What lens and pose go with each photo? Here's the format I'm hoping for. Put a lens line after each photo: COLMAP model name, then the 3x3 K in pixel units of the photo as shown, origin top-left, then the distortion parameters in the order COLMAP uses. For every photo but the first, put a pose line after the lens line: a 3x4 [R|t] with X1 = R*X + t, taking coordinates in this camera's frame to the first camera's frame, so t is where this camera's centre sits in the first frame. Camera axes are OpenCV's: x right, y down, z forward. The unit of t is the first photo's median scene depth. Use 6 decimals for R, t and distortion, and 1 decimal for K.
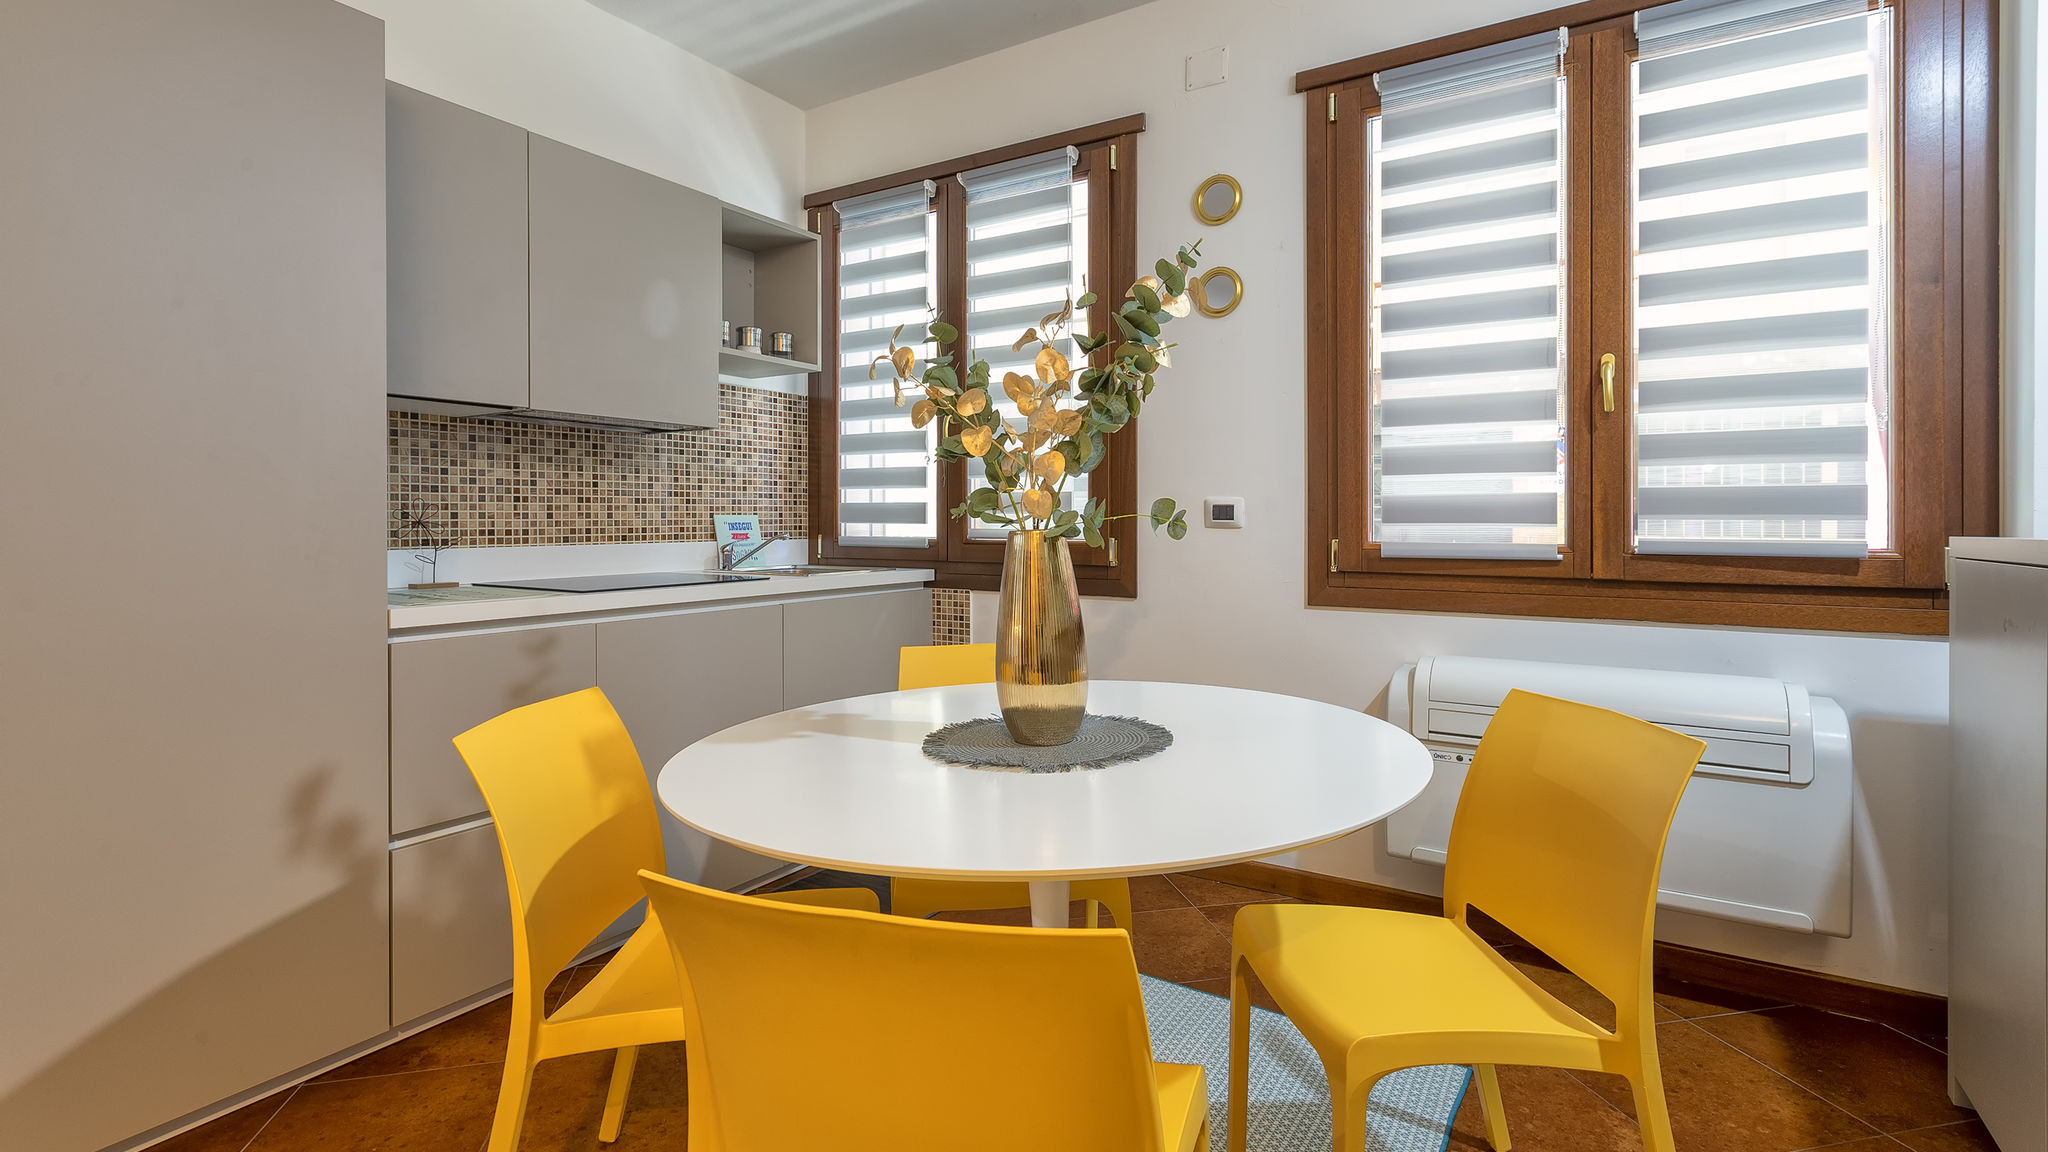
lens RADIAL K [[940.8, 0, 1023.2], [0, 940.8, 521.2], [0, 0, 1]] dist [0.000893, 0.000216]
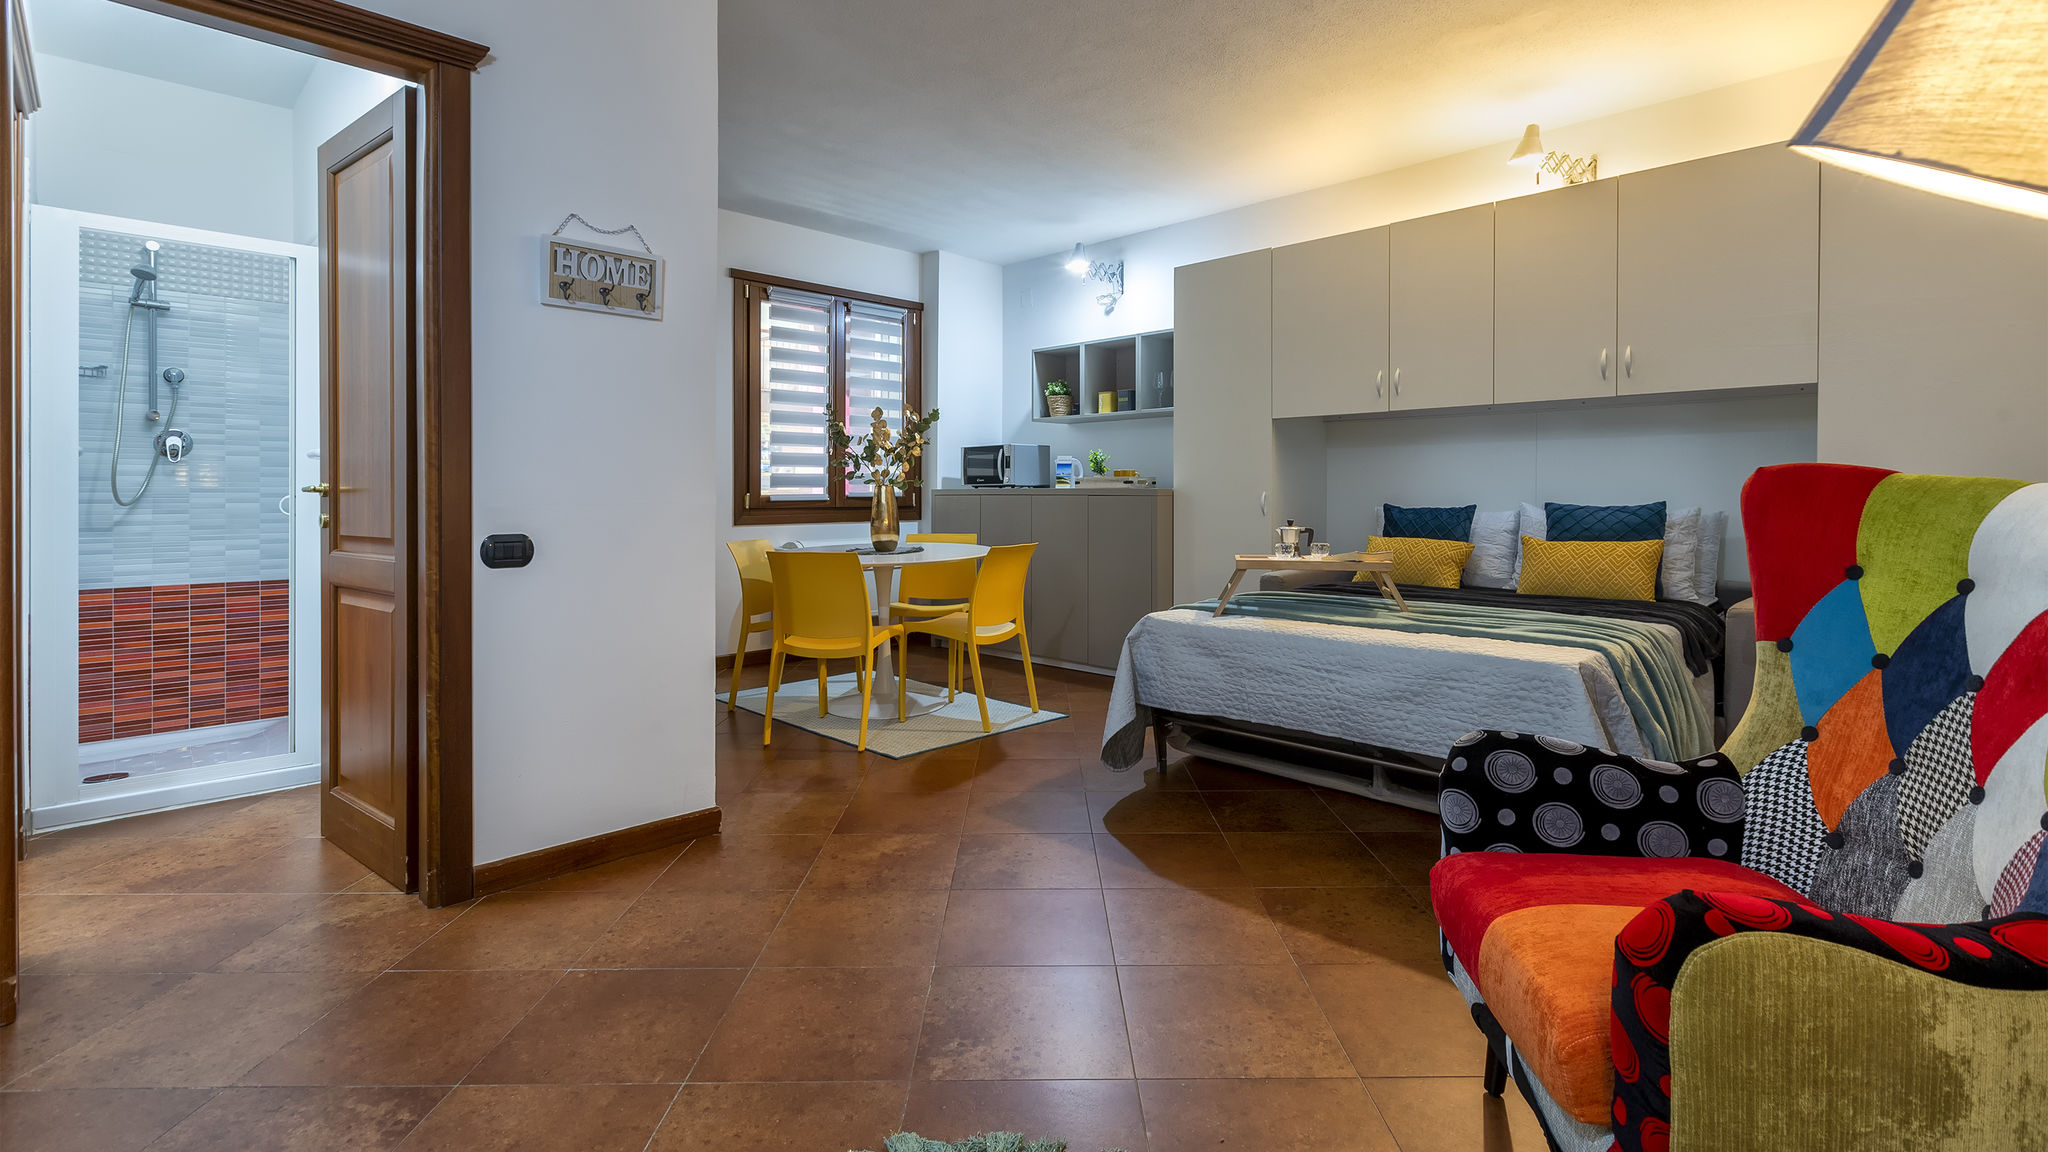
lens RADIAL K [[919.0, 0, 1030.0], [0, 919.0, 485.0], [0, 0, 1]] dist [0.001345, 0.000357]
pose [[0.224175, 0.009694, 0.974501, -1.498368], [0.002367, 0.999942, -0.010492, 0.022665], [-0.974546, 0.004659, 0.224139, -0.087927]]
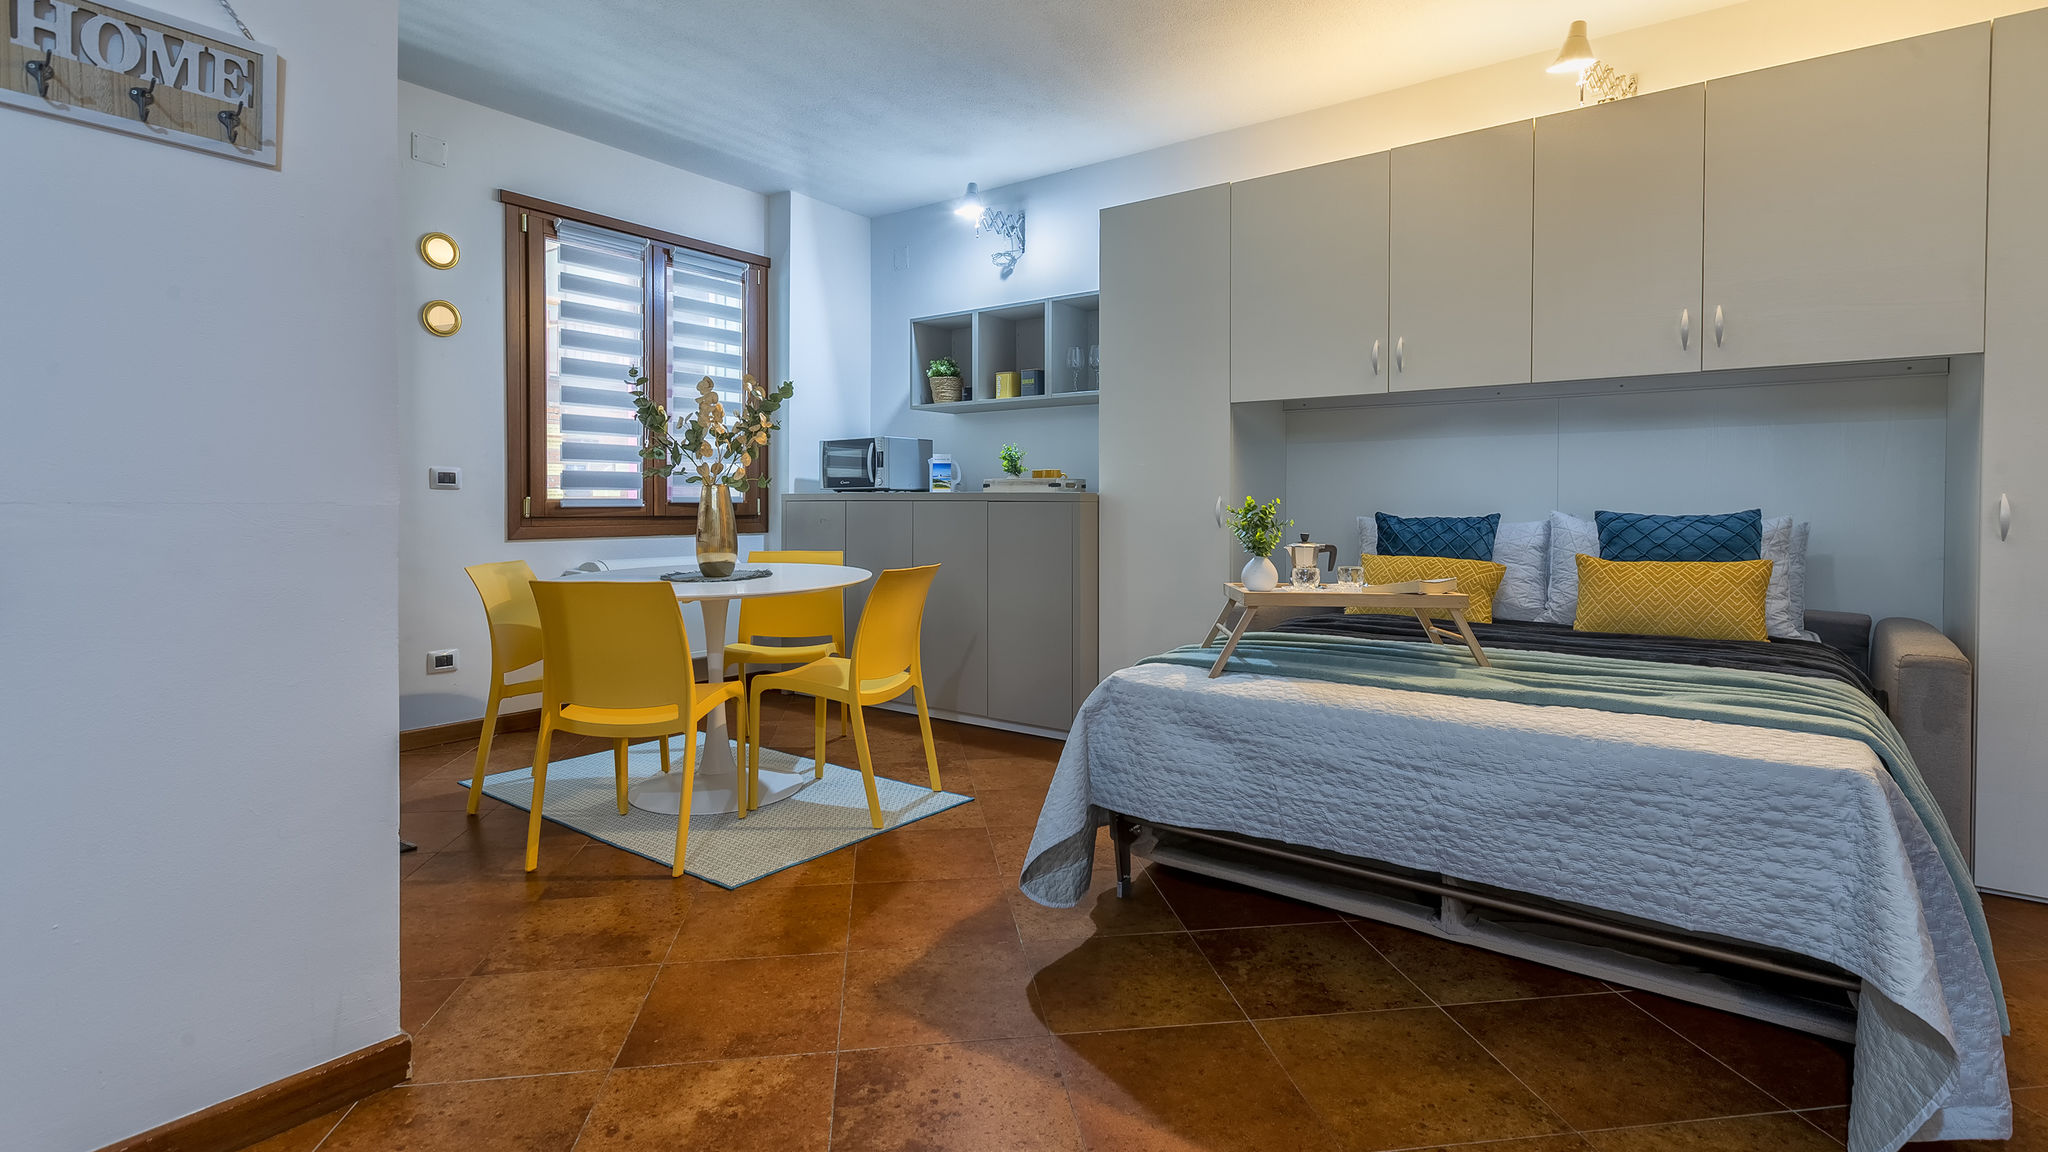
lens RADIAL K [[957.7, 0, 1024.2], [0, 957.7, 514.9], [0, 0, 1]] dist [-0.001607, 0.000061]
pose [[0.081918, -0.010541, 0.996583, -1.160329], [-0.001150, 0.999942, 0.010671, 0.029999], [-0.996638, -0.002021, 0.081901, 0.033920]]
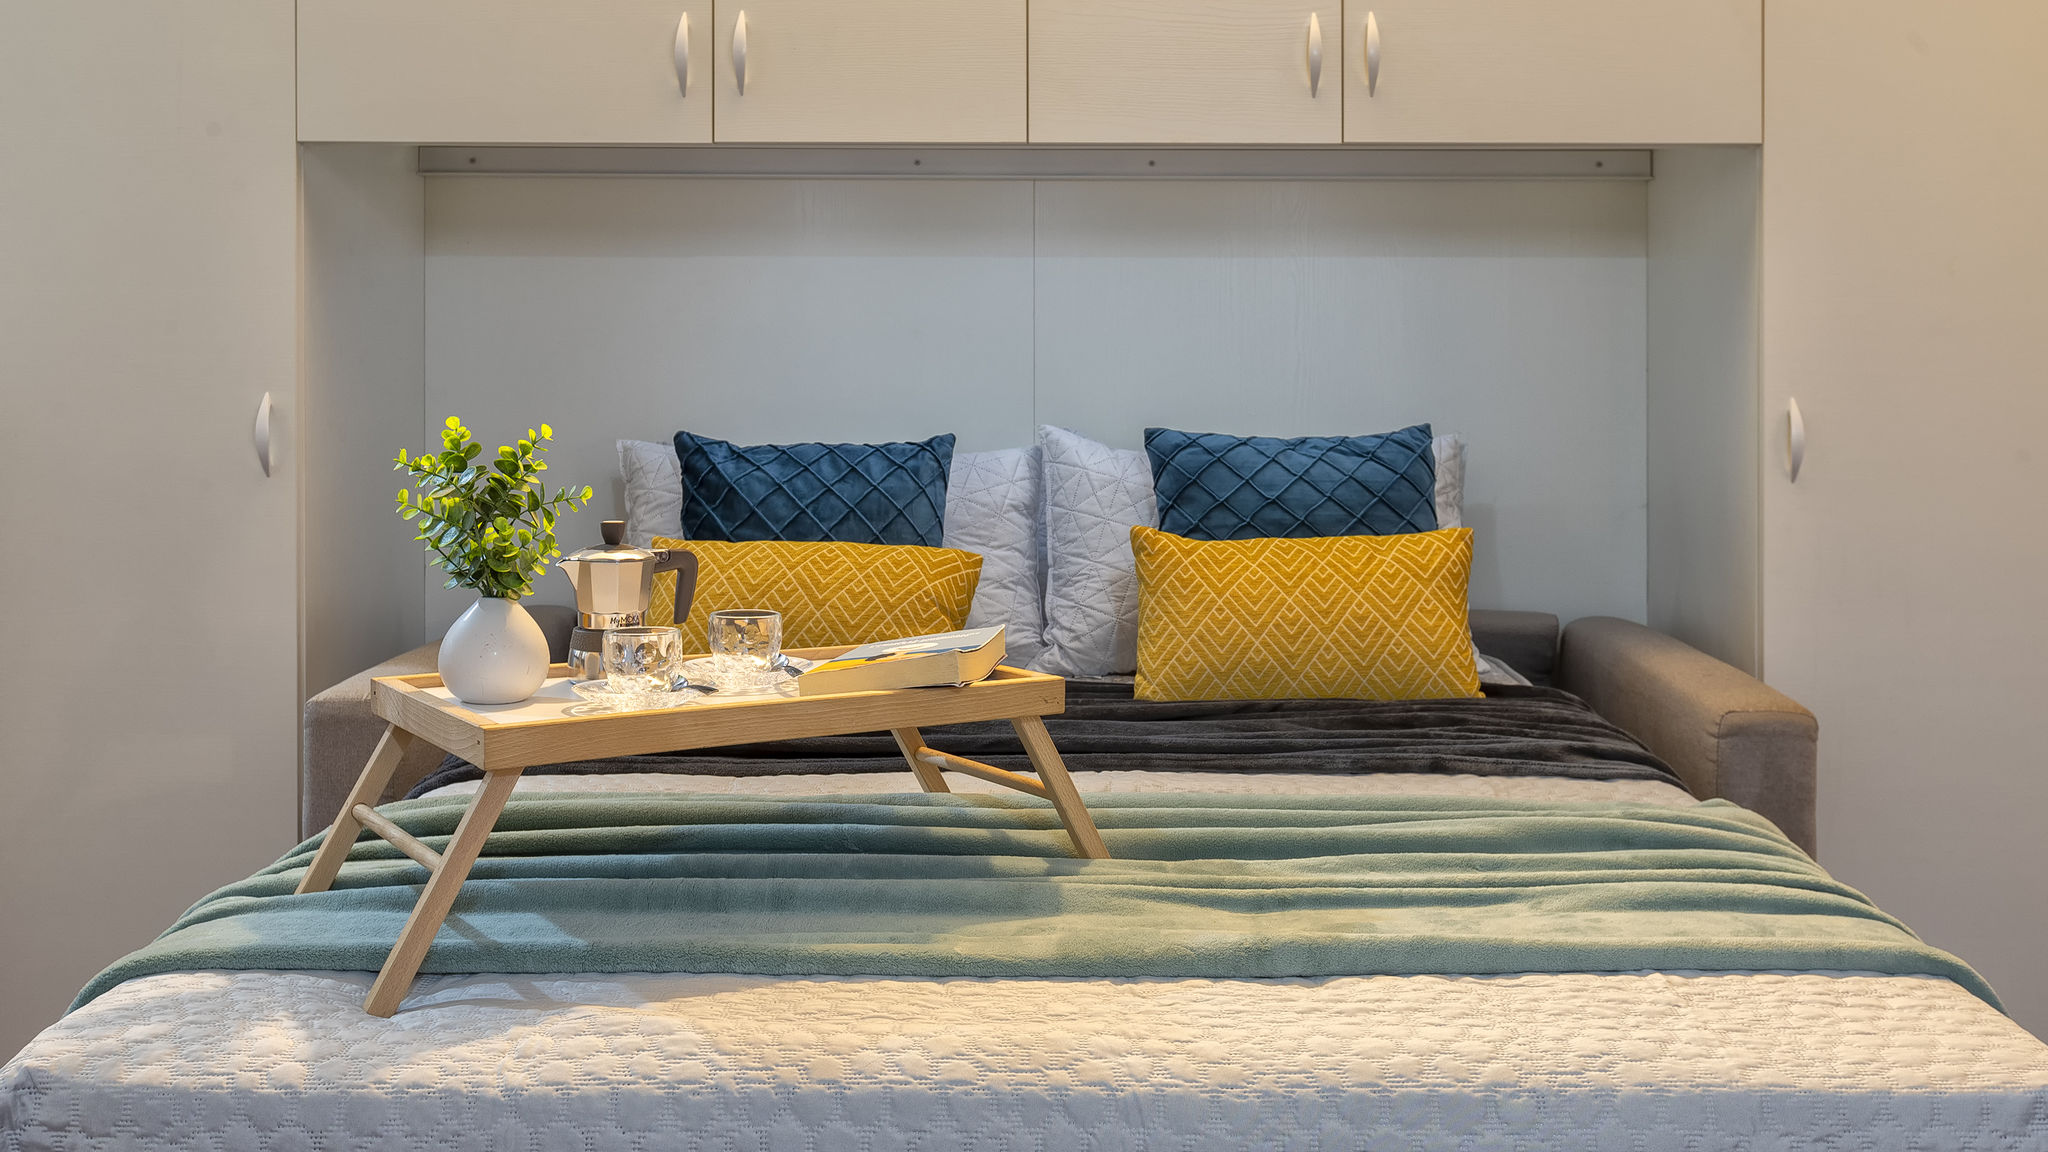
lens RADIAL K [[1957.3, 0, 1059.7], [0, 1957.3, 395.4], [0, 0, 1]] dist [0.000476, -0.002427]
pose [[-0.534205, -0.009383, 0.845303, -0.876543], [-0.001498, 0.999947, 0.010152, 0.008852], [-0.845354, 0.004157, -0.534191, 0.064518]]
